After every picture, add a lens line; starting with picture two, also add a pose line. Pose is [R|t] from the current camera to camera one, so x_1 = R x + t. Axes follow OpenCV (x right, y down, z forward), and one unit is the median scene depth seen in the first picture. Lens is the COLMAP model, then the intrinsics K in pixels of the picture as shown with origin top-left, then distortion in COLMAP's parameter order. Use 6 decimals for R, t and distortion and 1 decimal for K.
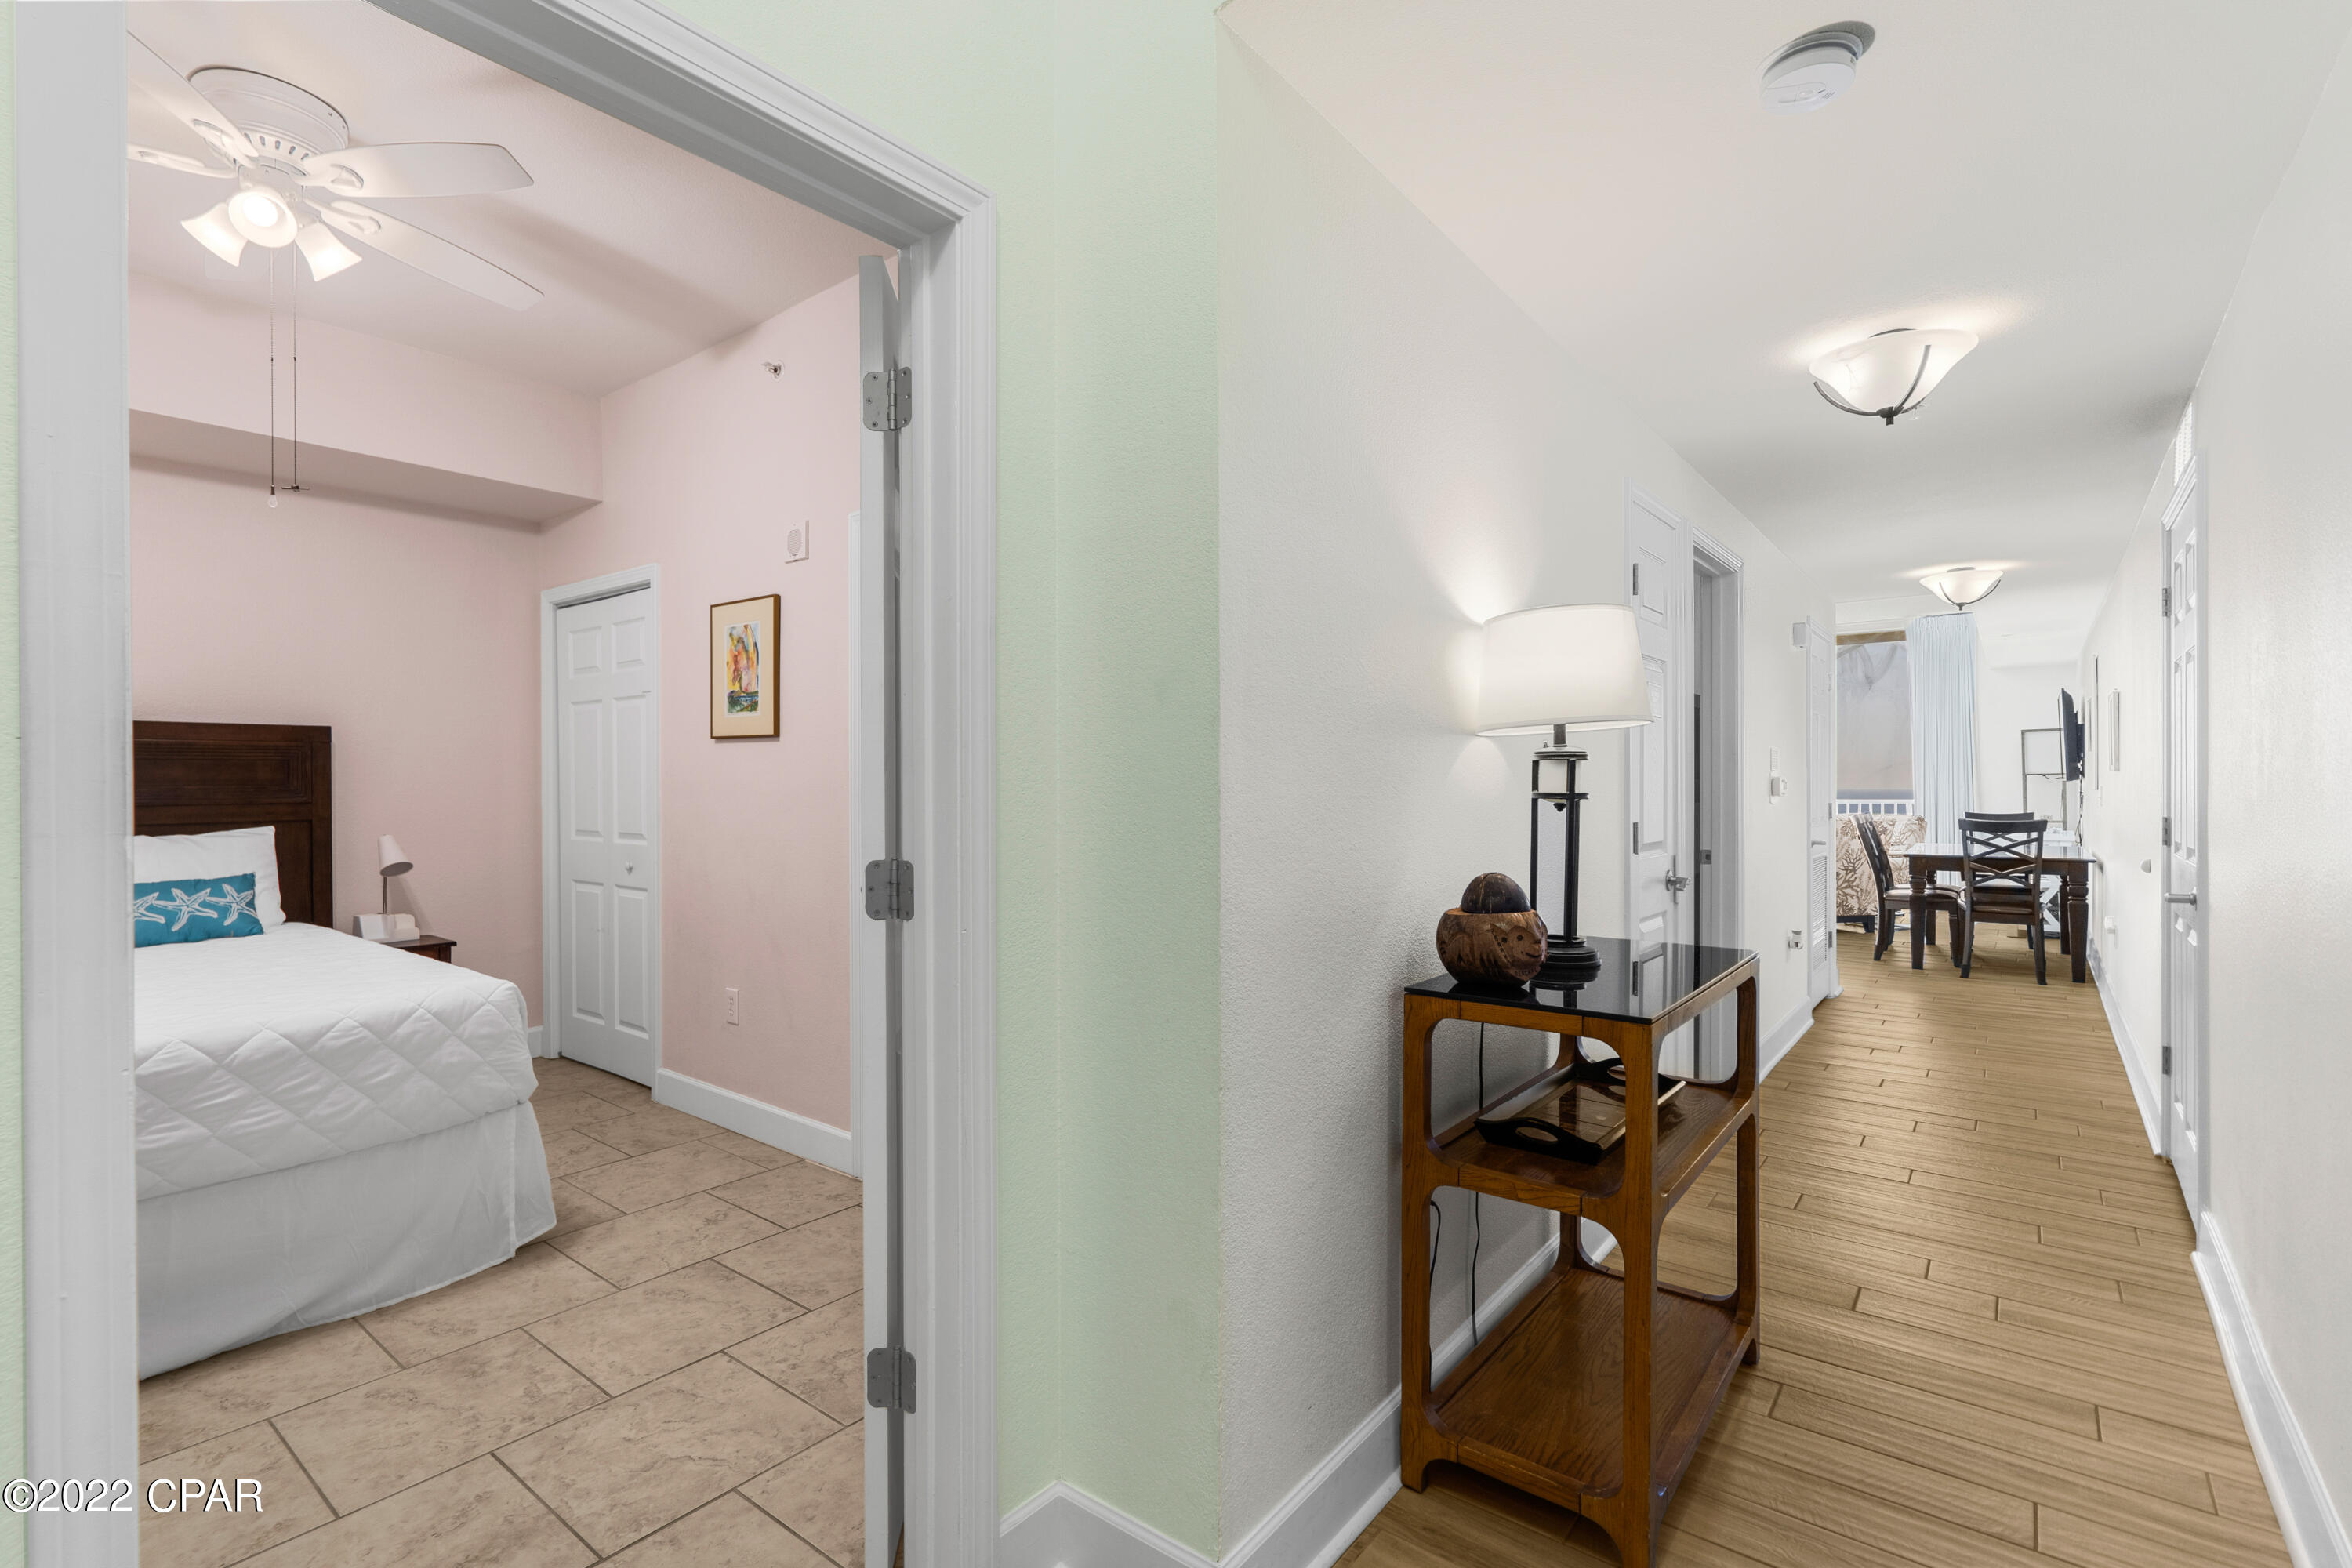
lens RADIAL K [[1102.1, 0, 1216.7], [0, 1102.1, 784.4], [0, 0, 1]] dist [0.000006, 0.000724]
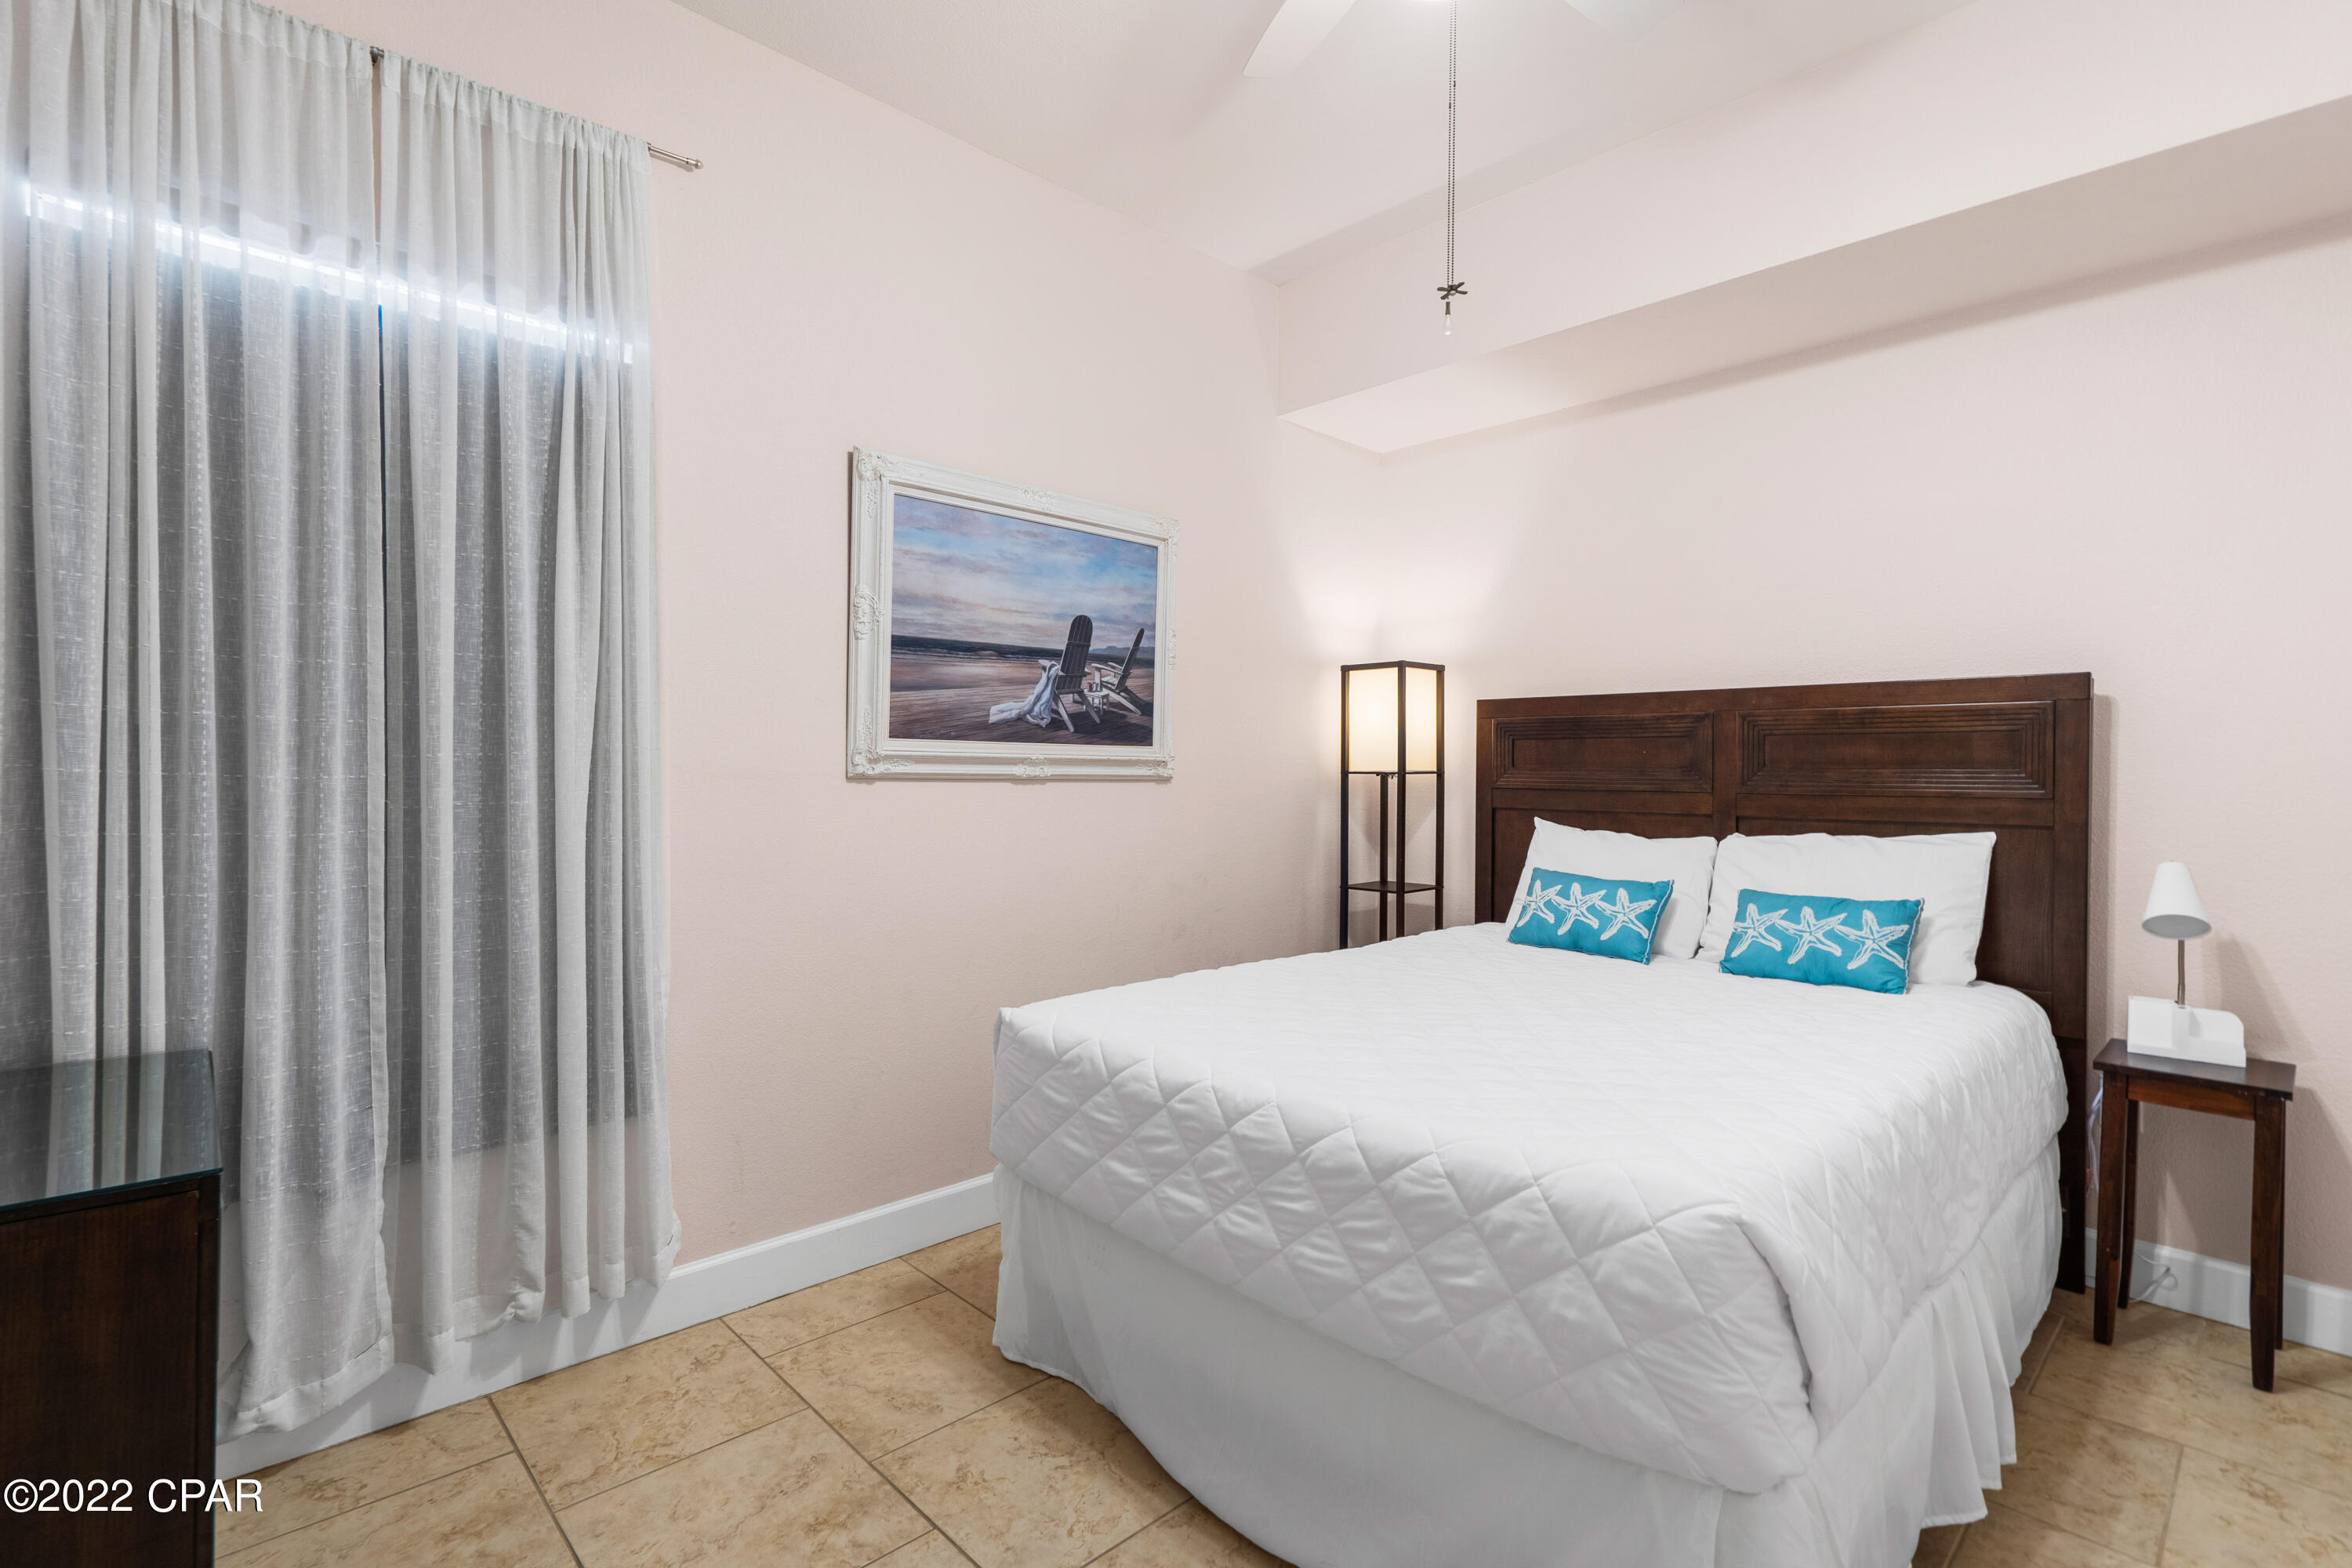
lens RADIAL K [[1102.1, 0, 1064.7], [0, 1102.1, 772.7], [0, 0, 1]] dist [0.000006, 0.000724]
pose [[-0.200344, 0.008151, -0.979692, -0.115990], [-0.009054, 0.999907, 0.010171, 0.000936], [0.979684, 0.010907, -0.200252, 0.639389]]
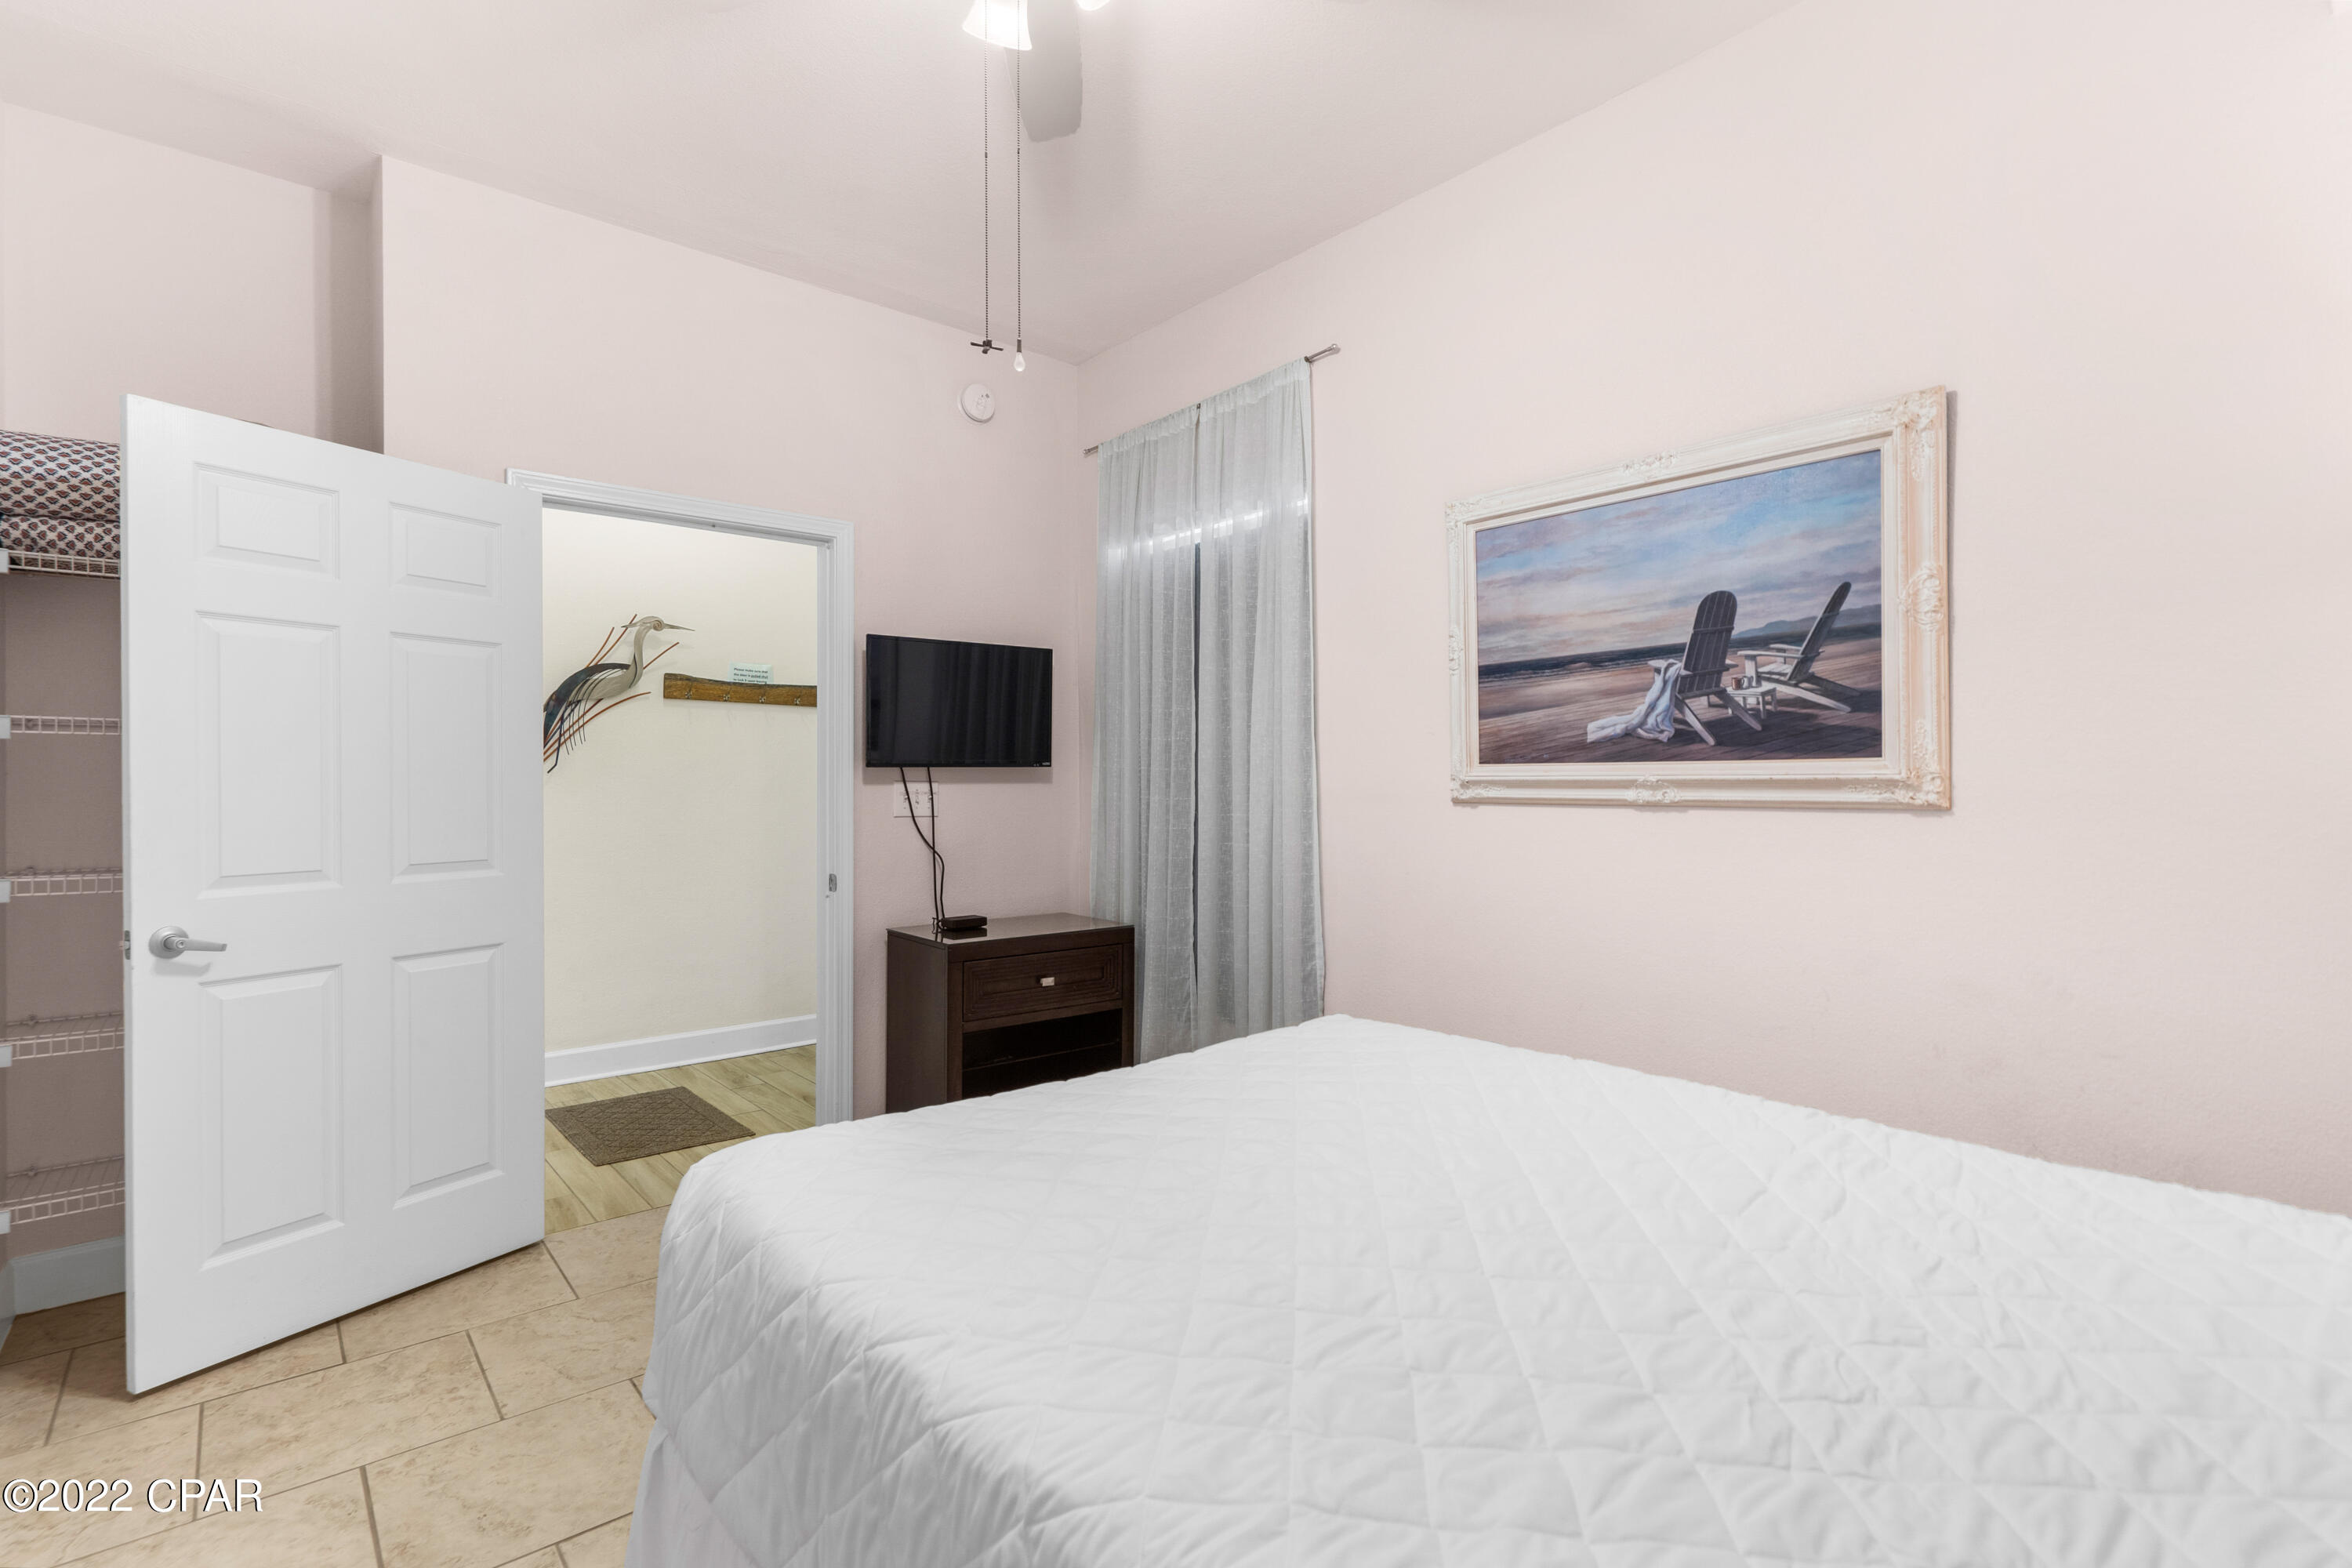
lens RADIAL K [[1102.1, 0, 1177.0], [0, 1102.1, 793.2], [0, 0, 1]] dist [0.000006, 0.000724]
pose [[-0.978738, 0.002891, 0.205095, -0.796663], [0.003276, 0.999993, 0.001541, 0.004940], [-0.205089, 0.002181, -0.978741, 1.201237]]
